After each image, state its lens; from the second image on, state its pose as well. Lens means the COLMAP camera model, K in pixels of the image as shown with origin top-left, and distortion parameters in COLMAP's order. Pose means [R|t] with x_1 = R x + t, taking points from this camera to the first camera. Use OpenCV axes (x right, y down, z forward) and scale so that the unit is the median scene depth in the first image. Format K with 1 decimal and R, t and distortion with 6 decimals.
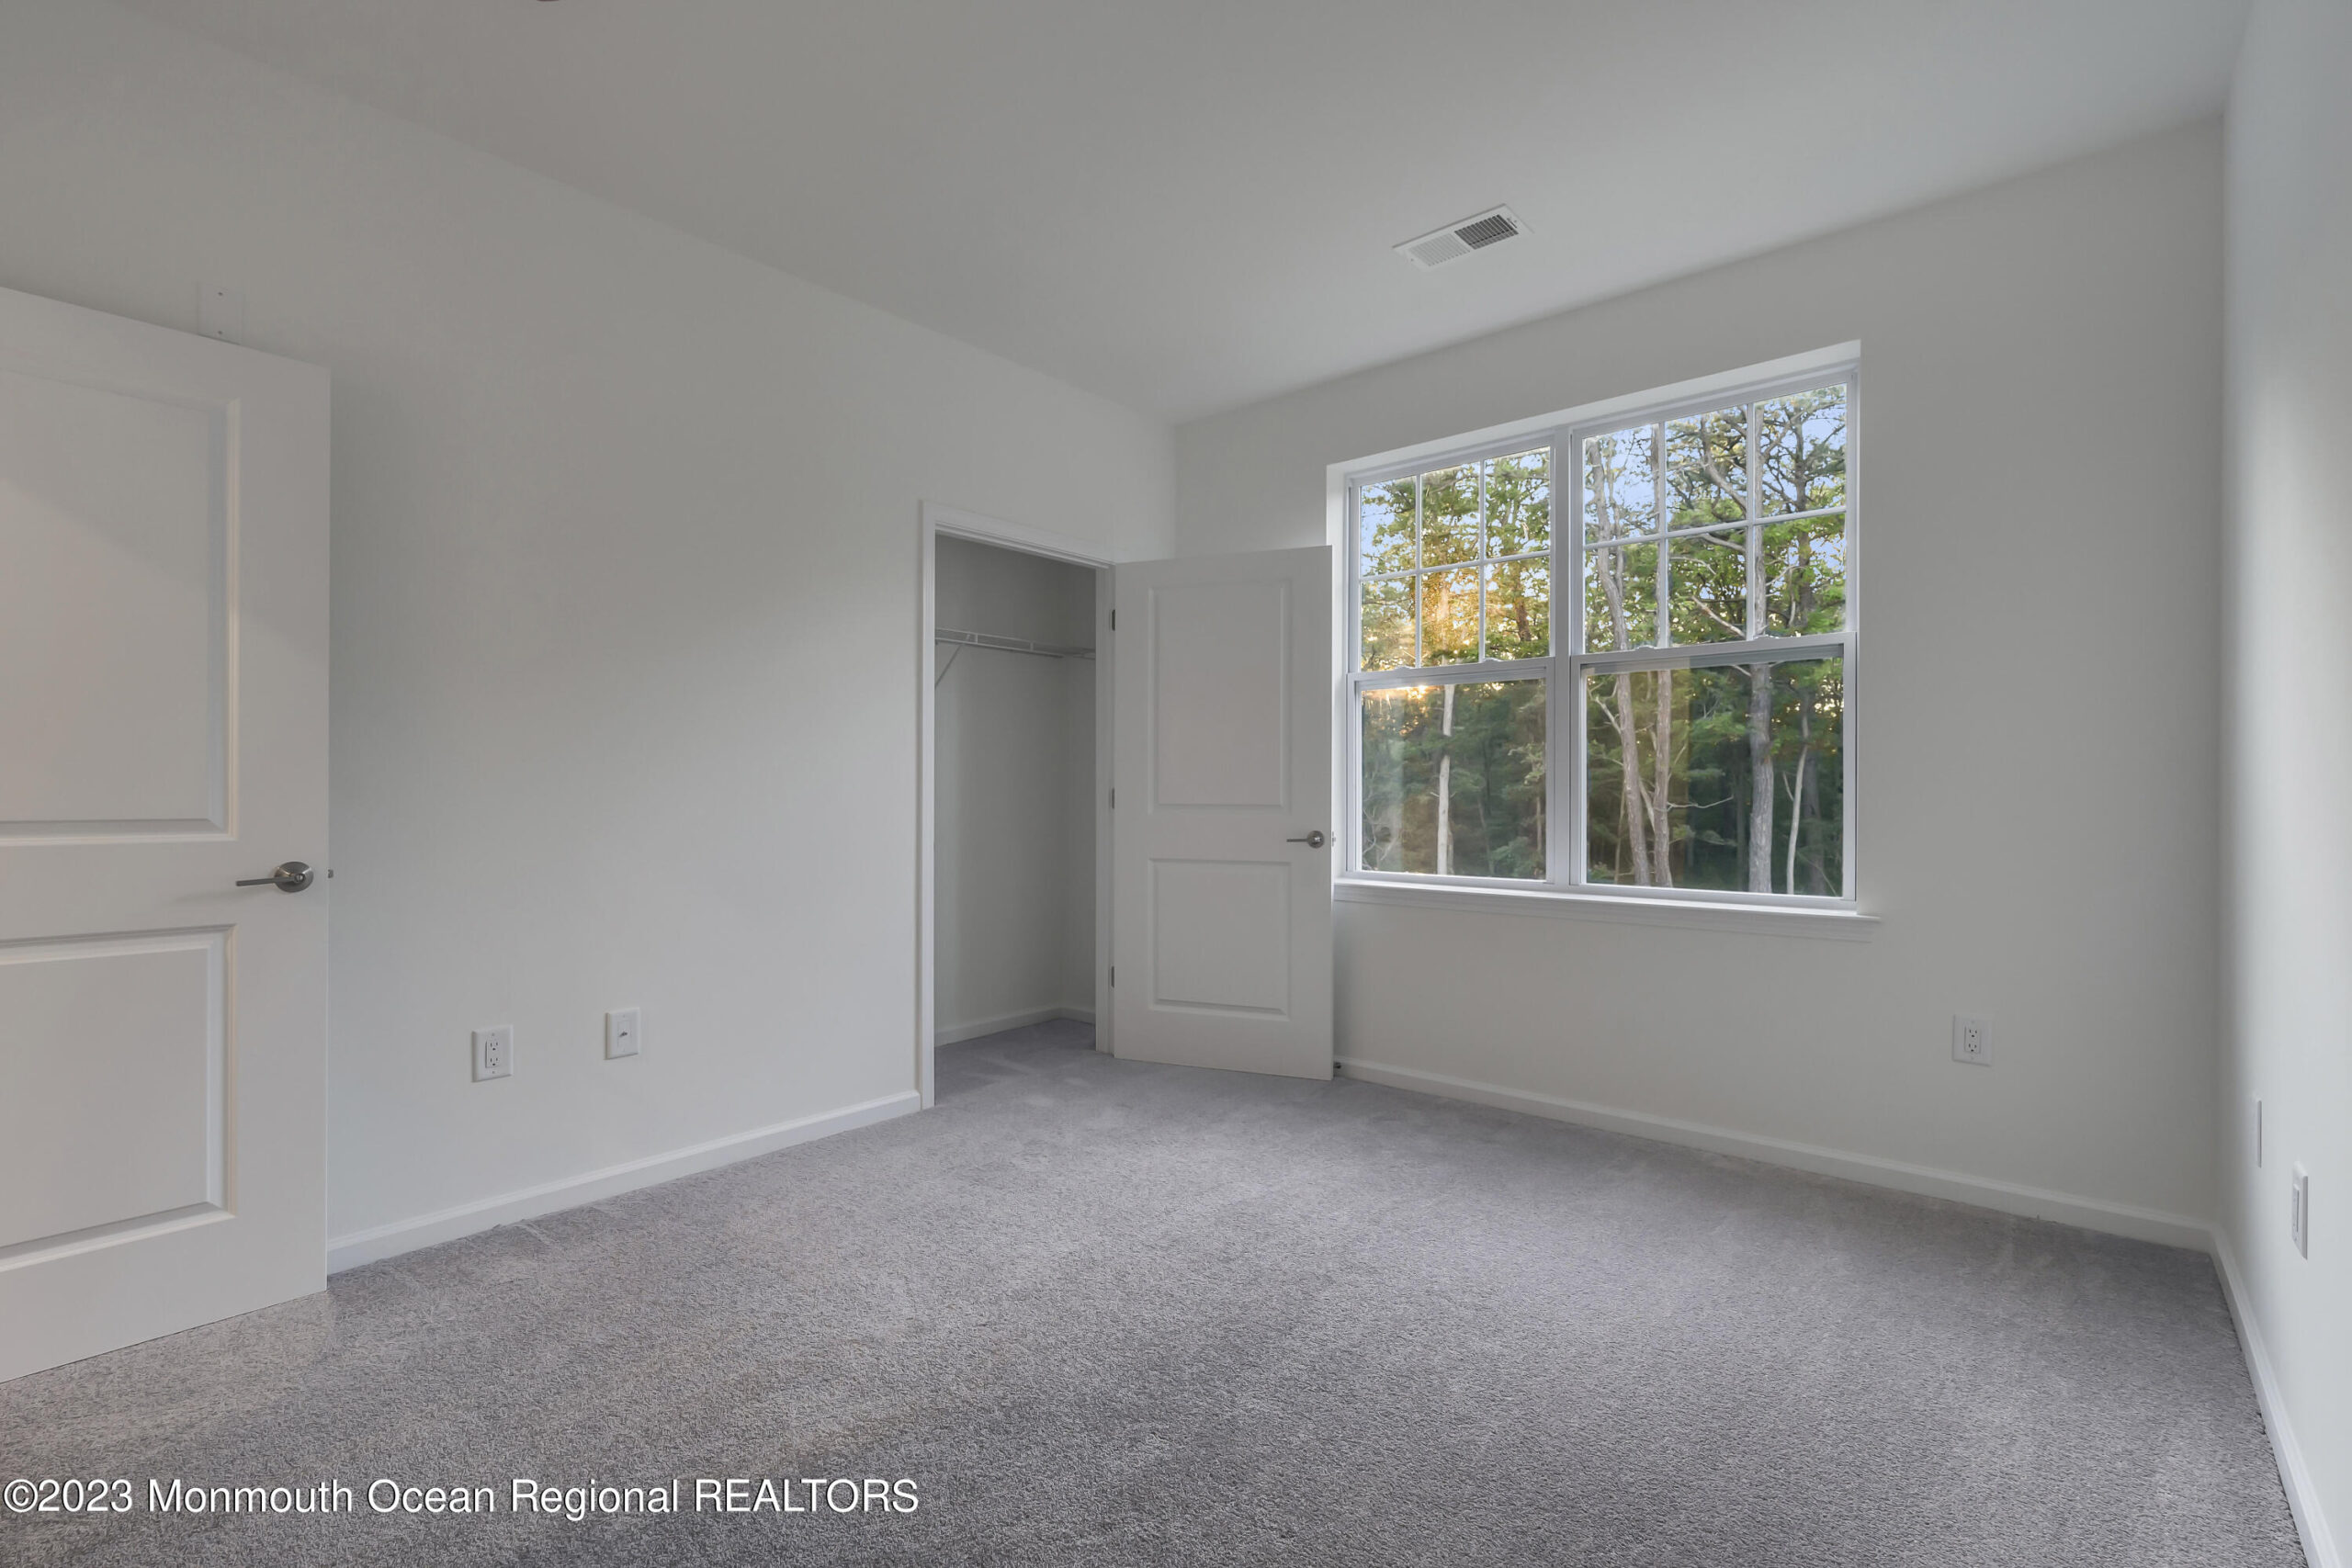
lens RADIAL K [[1070.1, 0, 1151.8], [0, 1070.1, 791.5], [0, 0, 1]] dist [-0.012349, 0.004259]
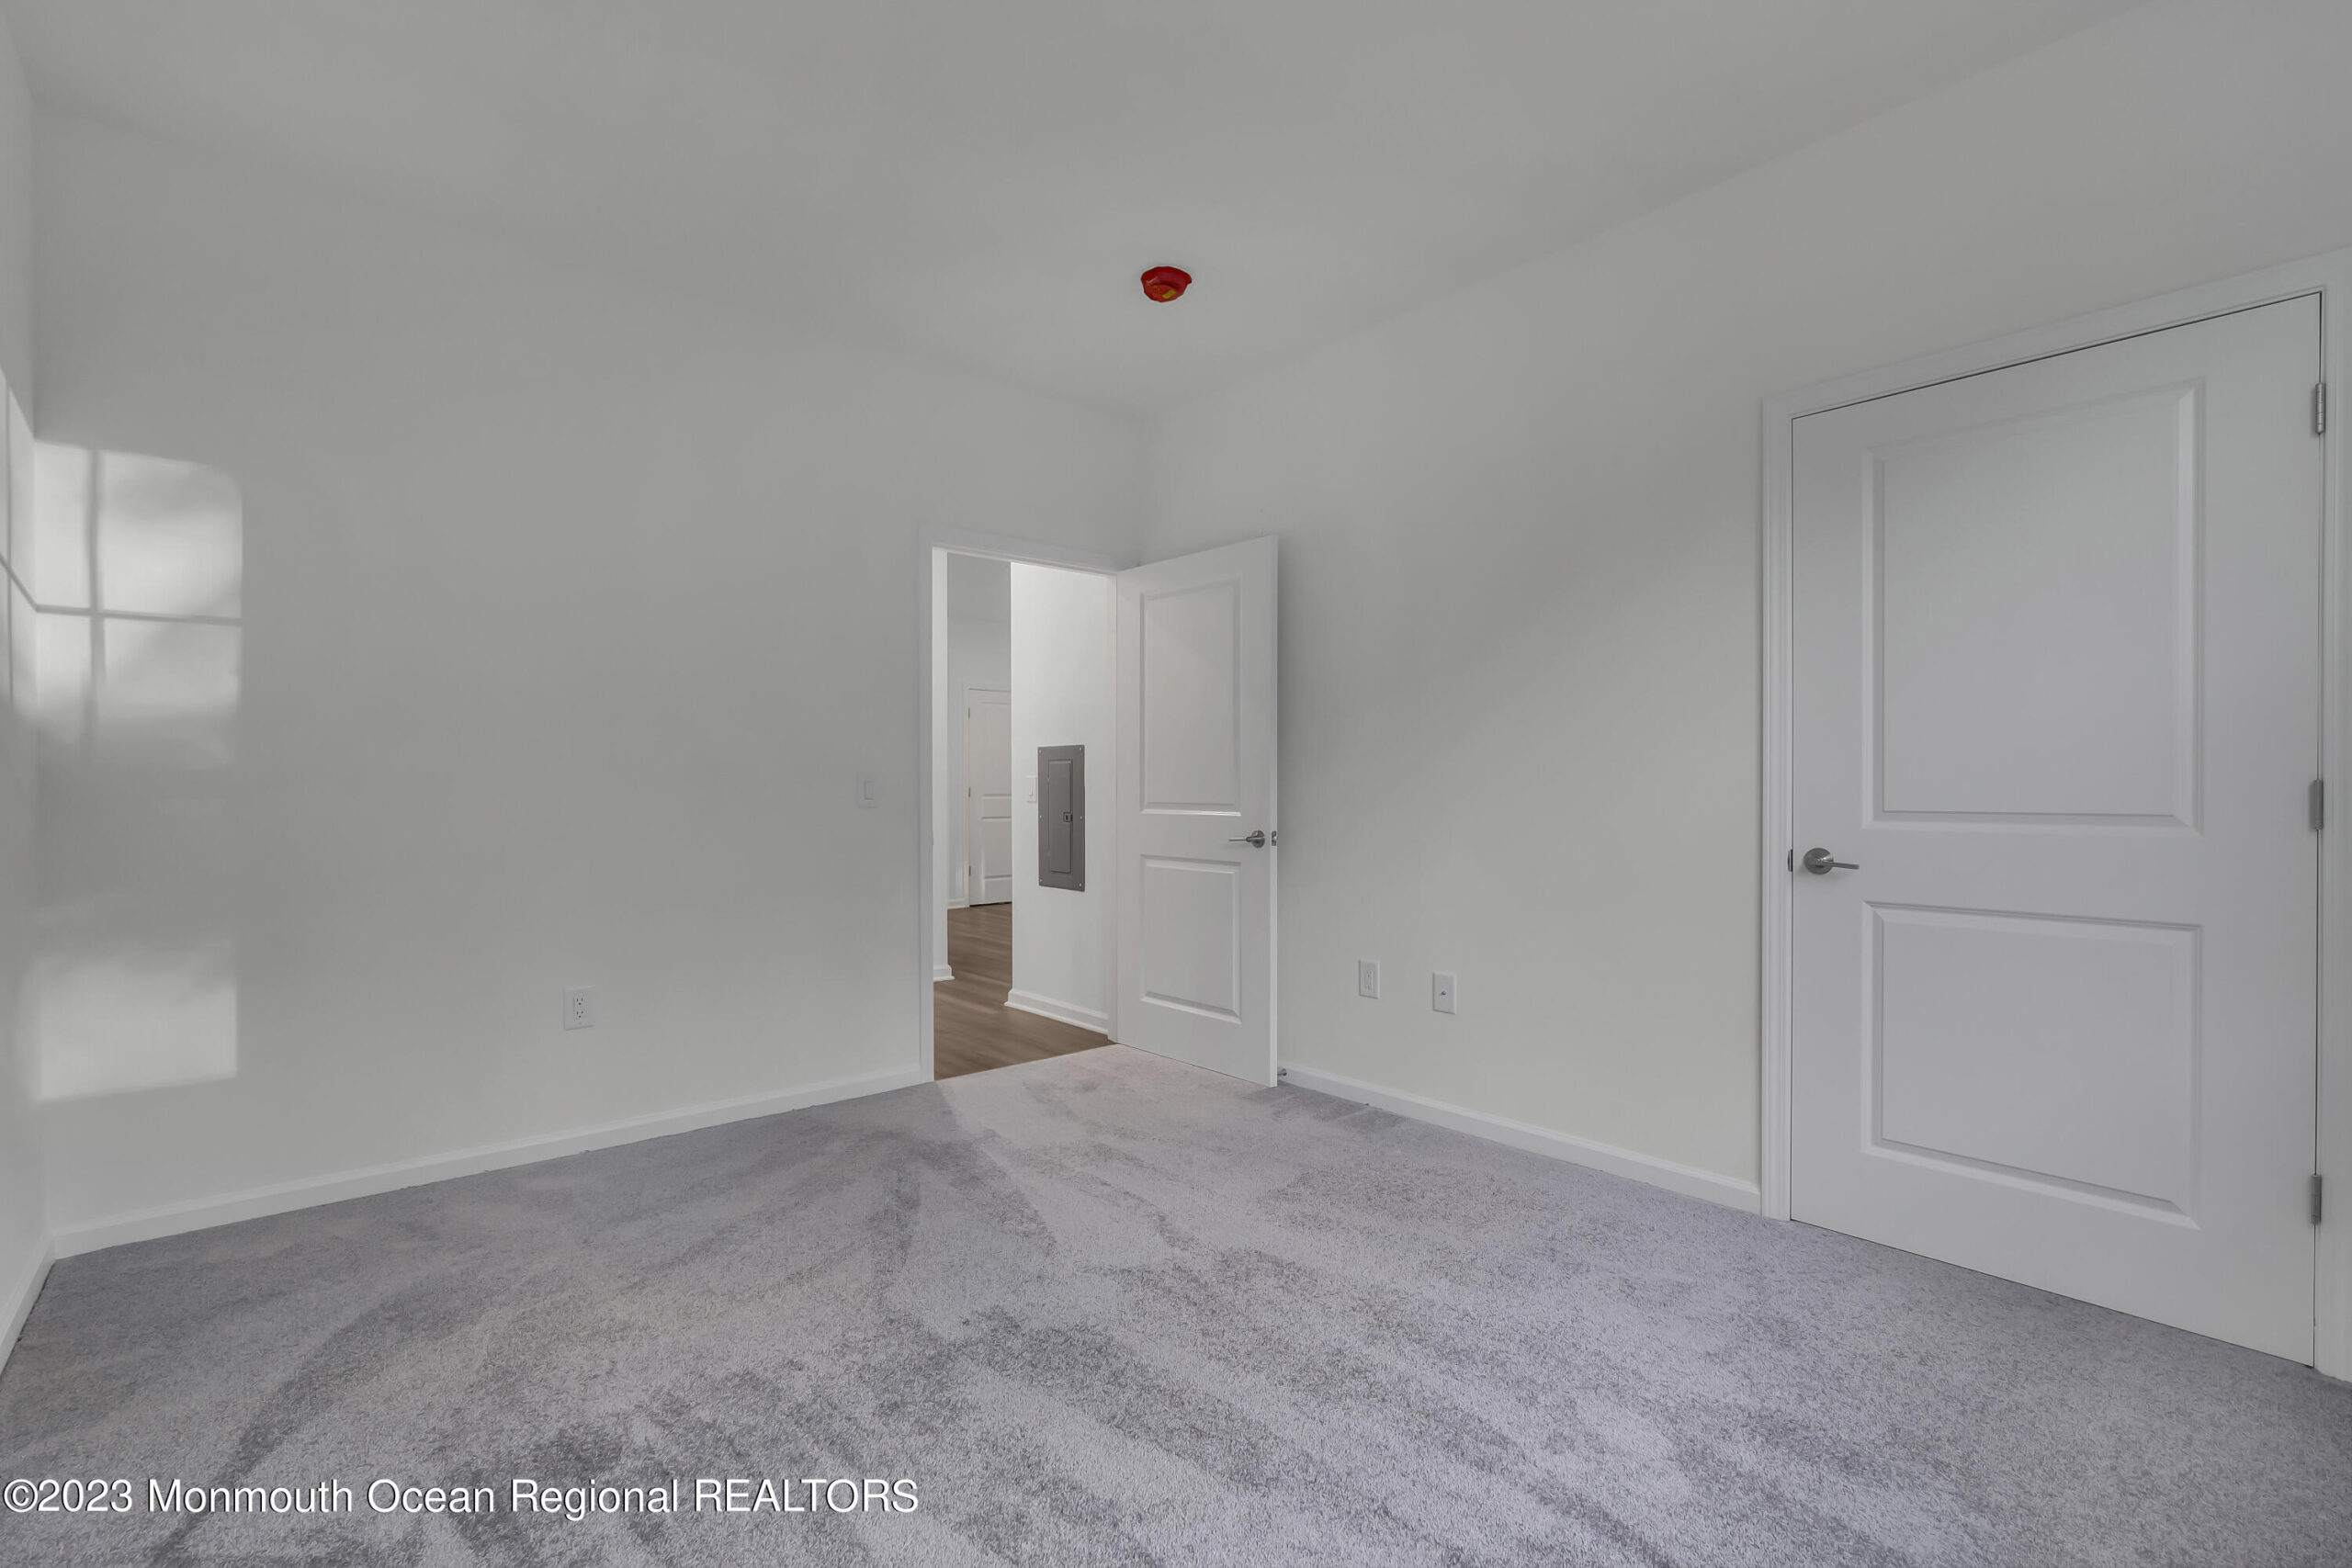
lens RADIAL K [[1070.1, 0, 1151.8], [0, 1070.1, 795.2], [0, 0, 1]] dist [-0.012349, 0.004259]
pose [[-0.195386, 0.000328, -0.980726, 0.768204], [0.011116, 0.999936, -0.001881, 0.009494], [0.980664, -0.011269, -0.195377, 0.972647]]
